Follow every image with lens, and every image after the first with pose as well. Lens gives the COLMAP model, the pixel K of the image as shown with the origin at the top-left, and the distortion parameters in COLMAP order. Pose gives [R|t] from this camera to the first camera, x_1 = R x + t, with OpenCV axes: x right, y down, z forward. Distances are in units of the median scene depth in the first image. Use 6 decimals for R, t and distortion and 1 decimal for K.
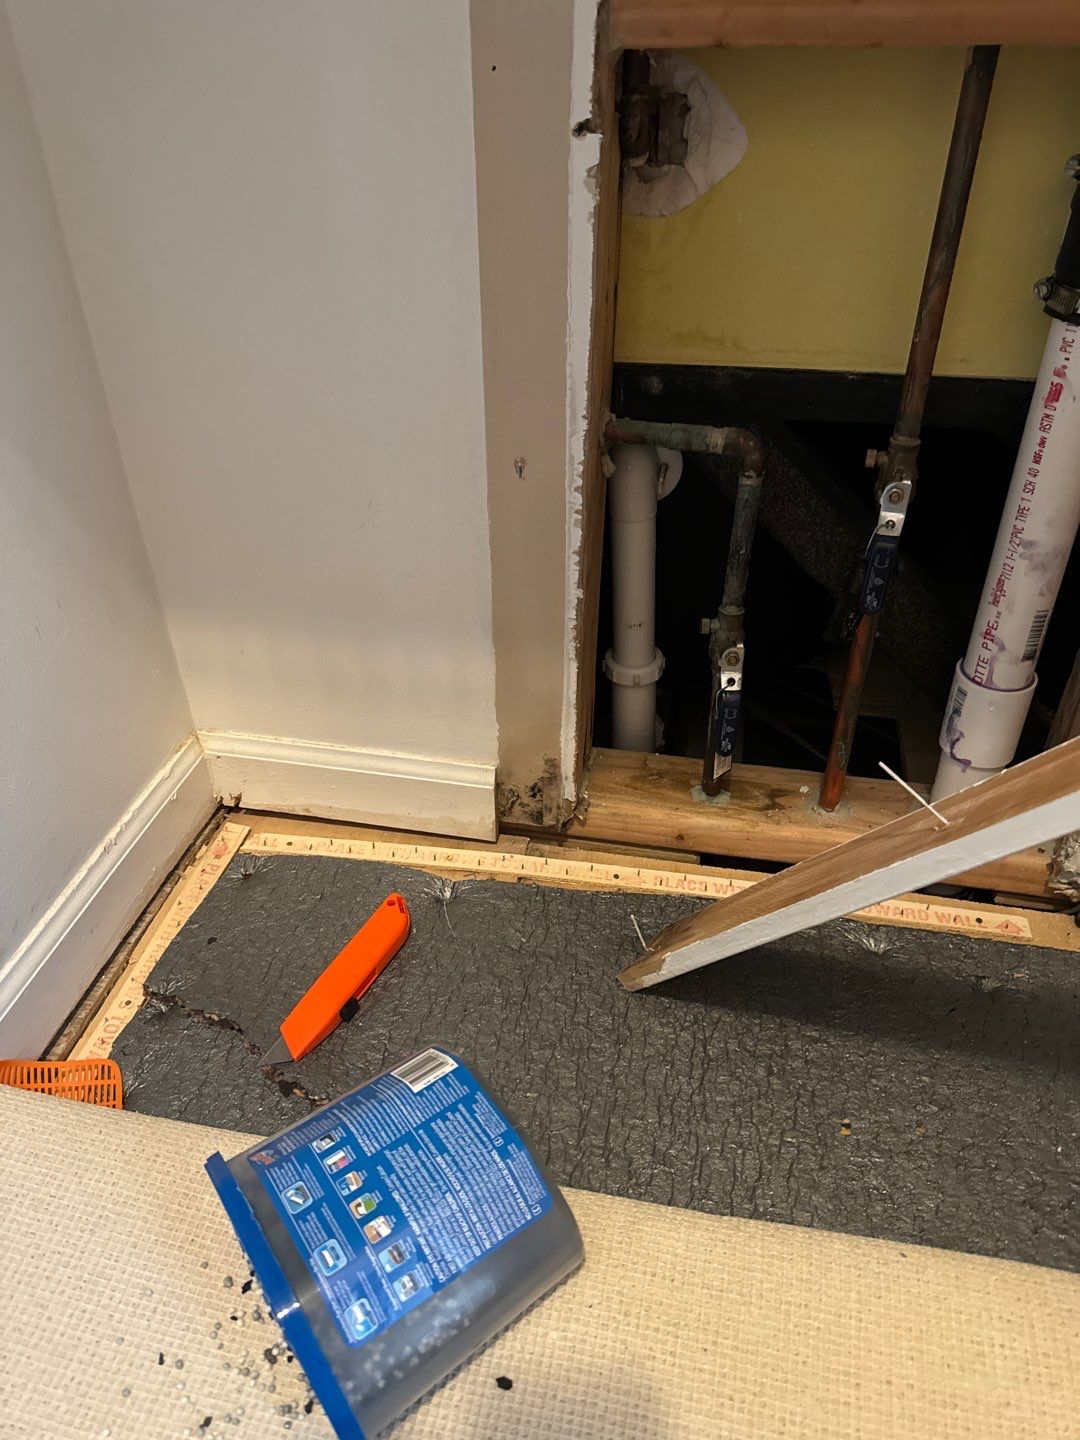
lens RADIAL K [[1039.3, 0, 567.4], [0, 1039.3, 717.1], [0, 0, 1]] dist [0.021714, -0.044978]
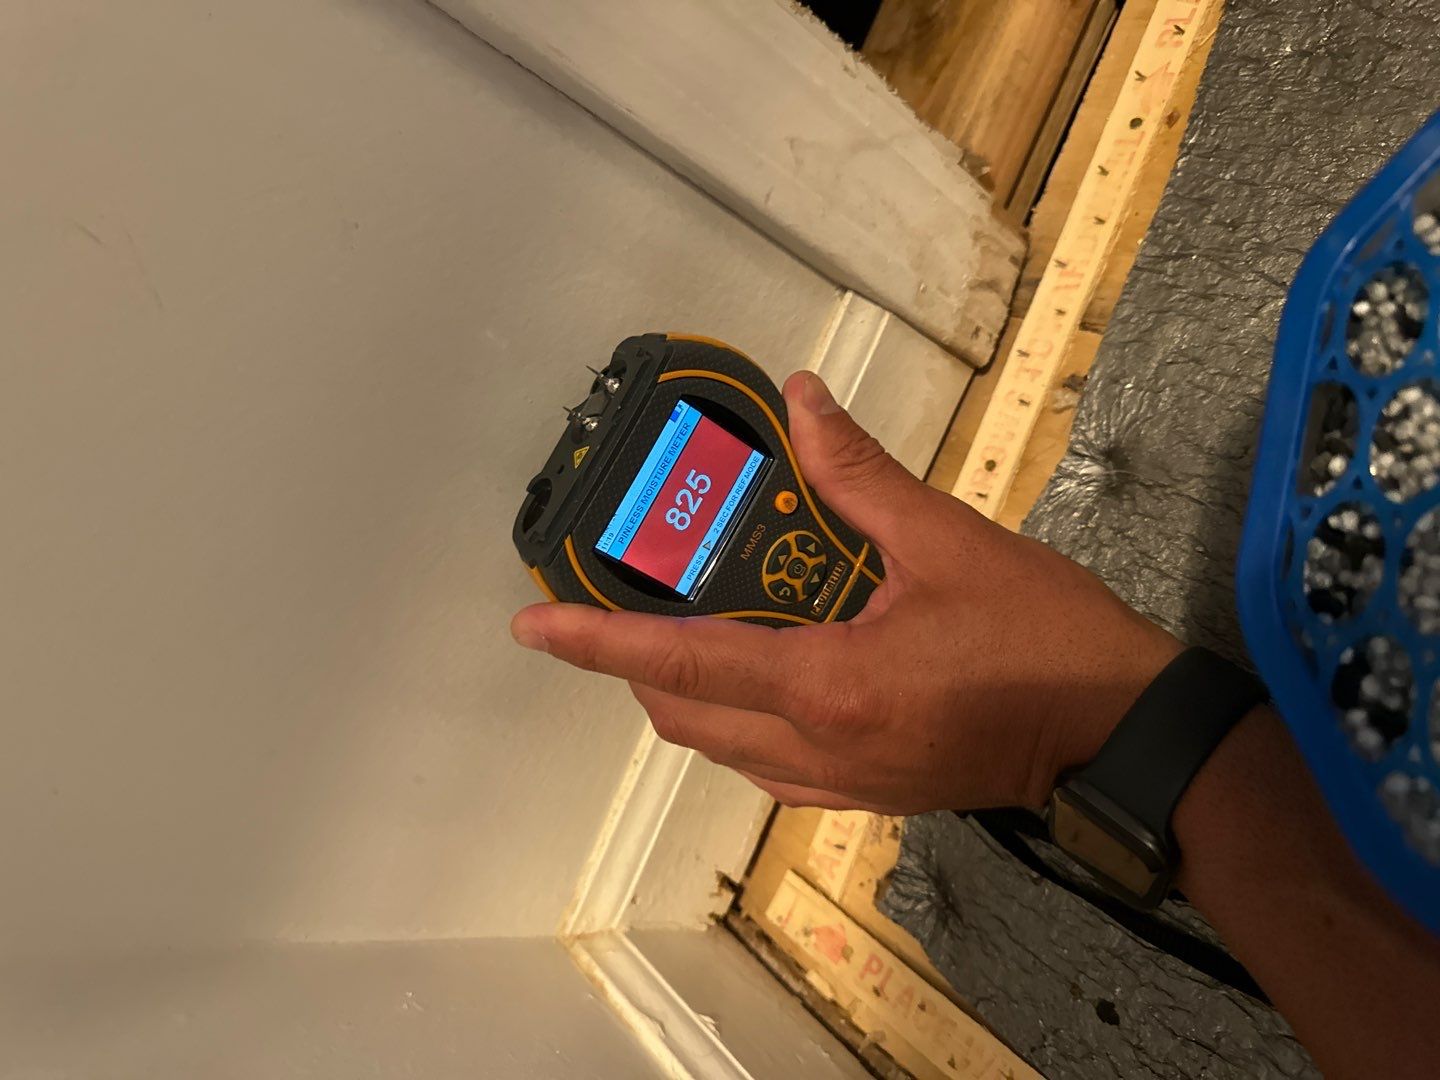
lens RADIAL K [[1039.3, 0, 742.9], [0, 1039.3, 542.0], [0, 0, 1]] dist [0.021714, -0.044978]
pose [[0.281155, -0.958132, 0.054173, -0.209358], [0.947051, 0.286139, 0.145669, -0.027701], [-0.155071, 0.010349, 0.987849, 0.578329]]
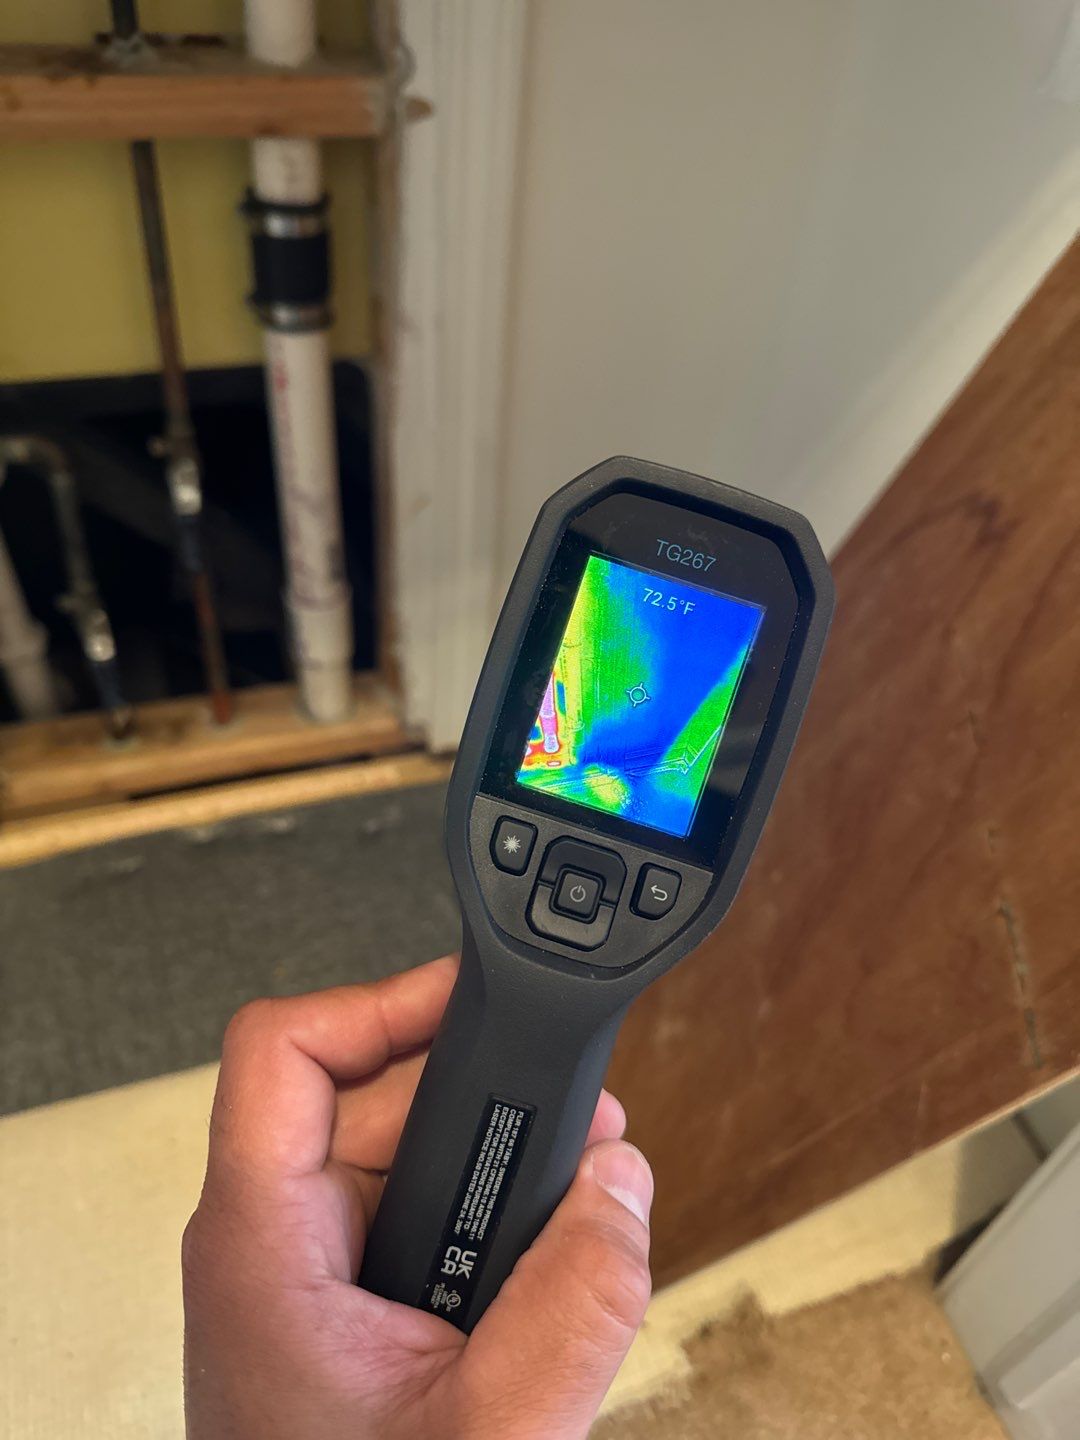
lens RADIAL K [[1061.4, 0, 544.2], [0, 1061.4, 717.7], [0, 0, 1]] dist [-0.003014, -0.003884]
pose [[0.866317, -0.282314, 0.412062, 0.073061], [0.225141, 0.957101, 0.182397, -0.060823], [-0.445878, -0.065242, 0.892713, -0.249123]]
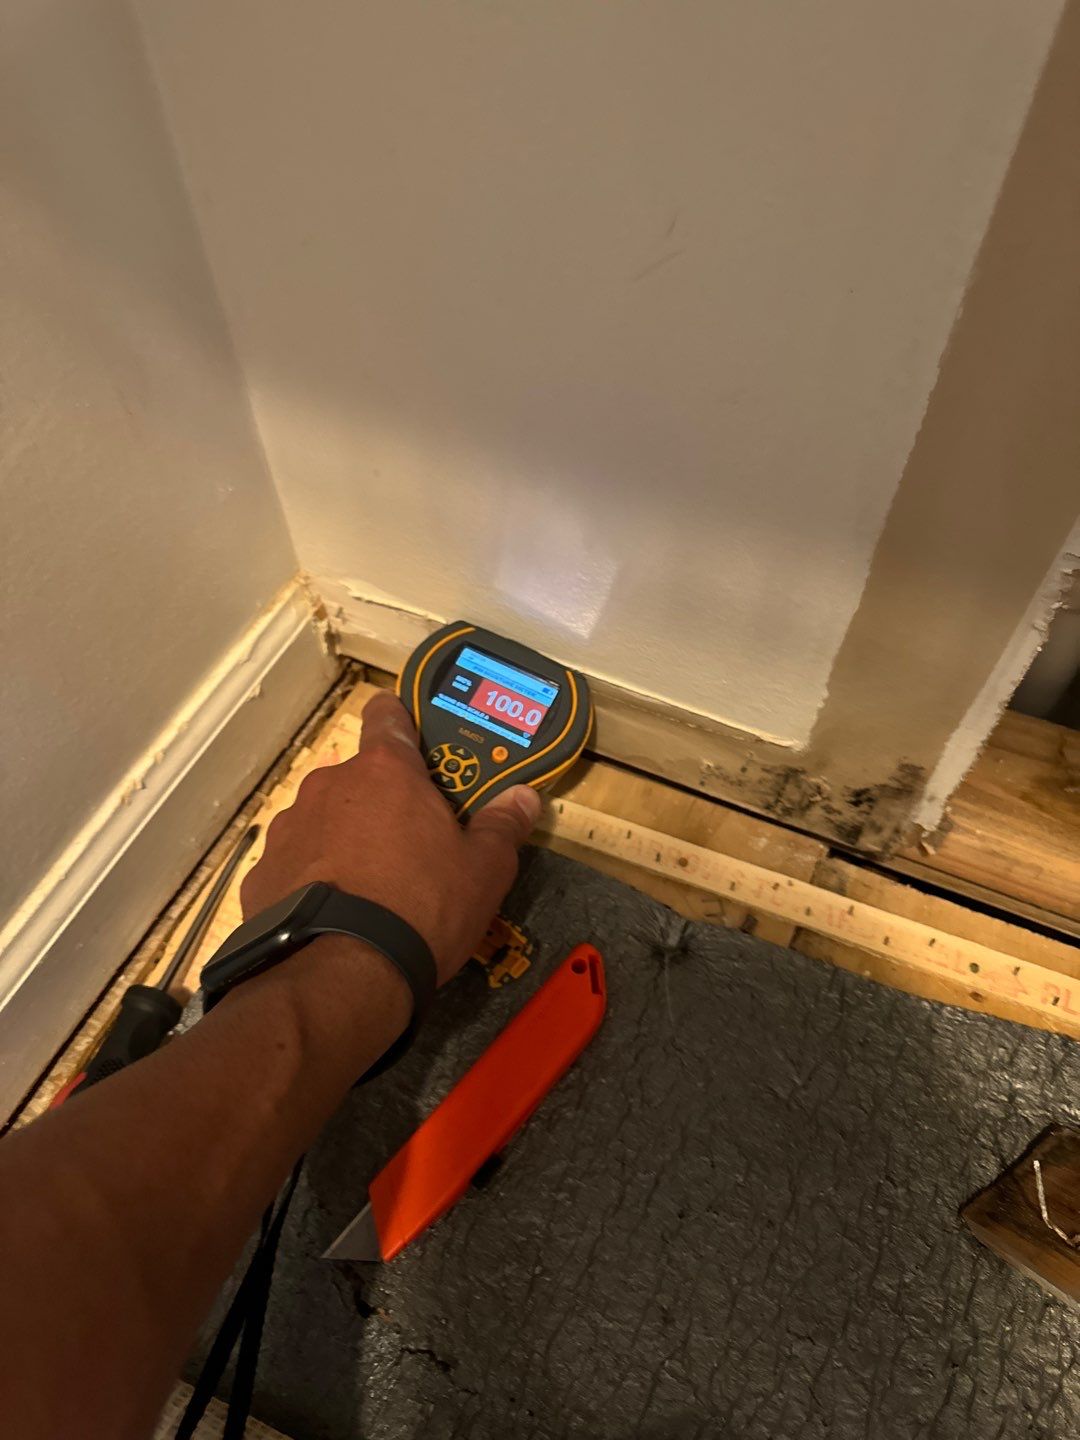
lens RADIAL K [[1039.3, 0, 532.3], [0, 1039.3, 718.2], [0, 0, 1]] dist [0.021714, -0.044978]
pose [[0.966590, 0.192948, -0.168743, -0.116671], [-0.129281, 0.935419, 0.329054, -0.129475], [0.221336, -0.296245, 0.929112, 0.470068]]
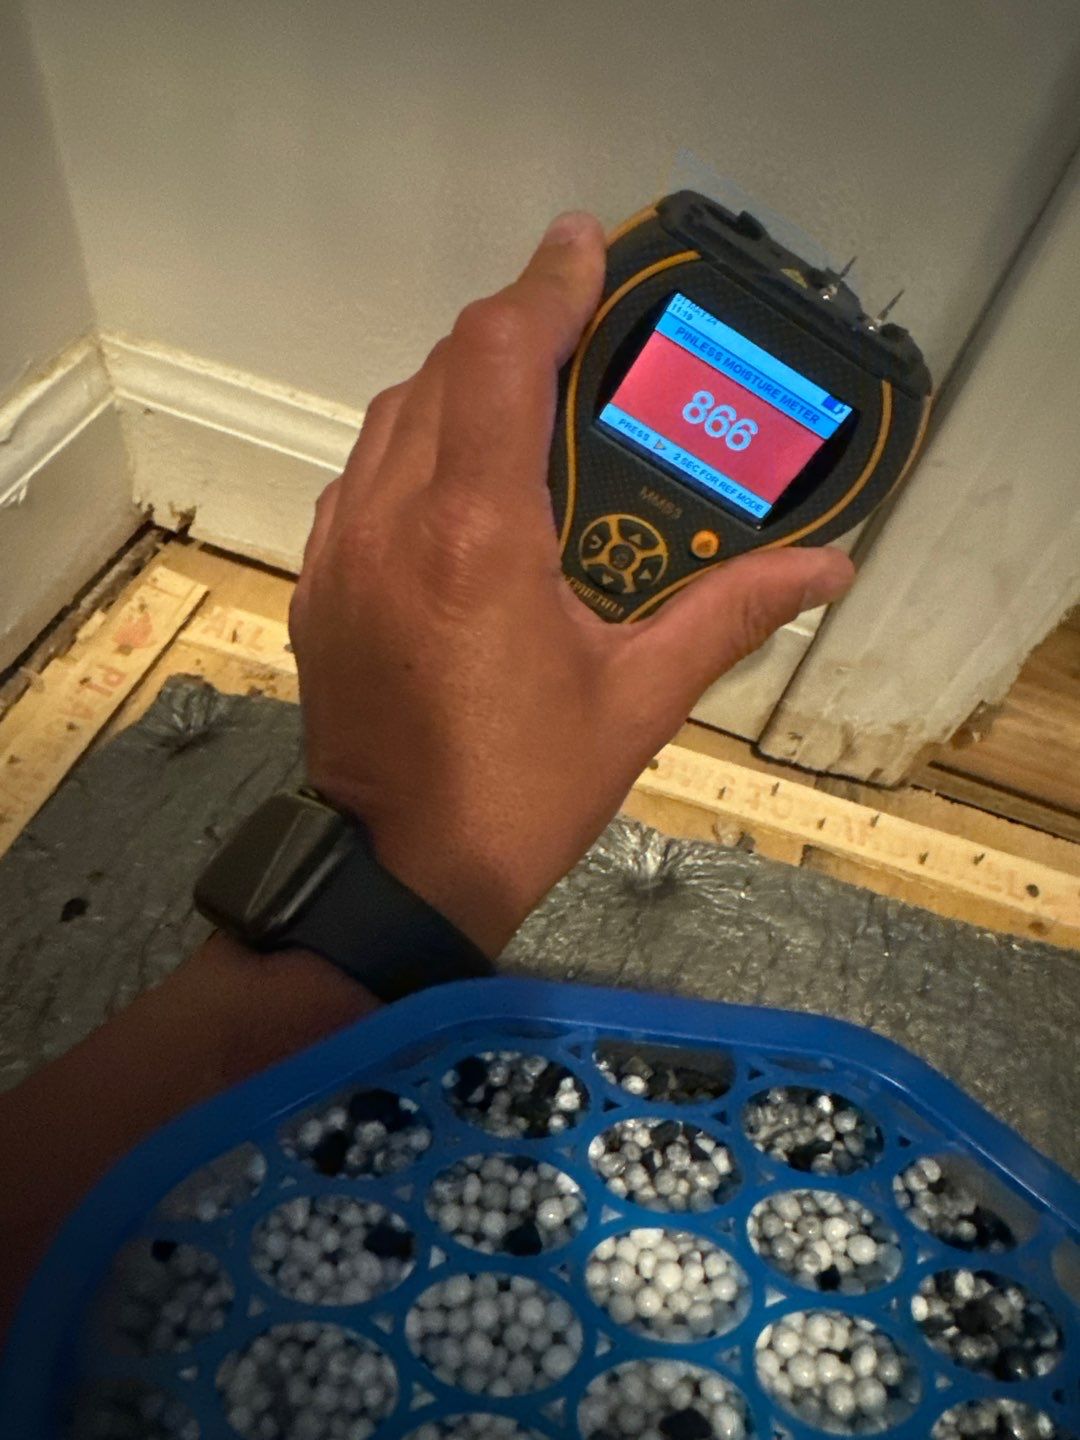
lens RADIAL K [[1039.3, 0, 529.7], [0, 1039.3, 706.0], [0, 0, 1]] dist [0.021714, -0.044978]
pose [[0.979245, 0.200355, 0.030601, -0.187893], [-0.200757, 0.938094, 0.282270, 0.001264], [0.027848, -0.282555, 0.958847, 0.610359]]
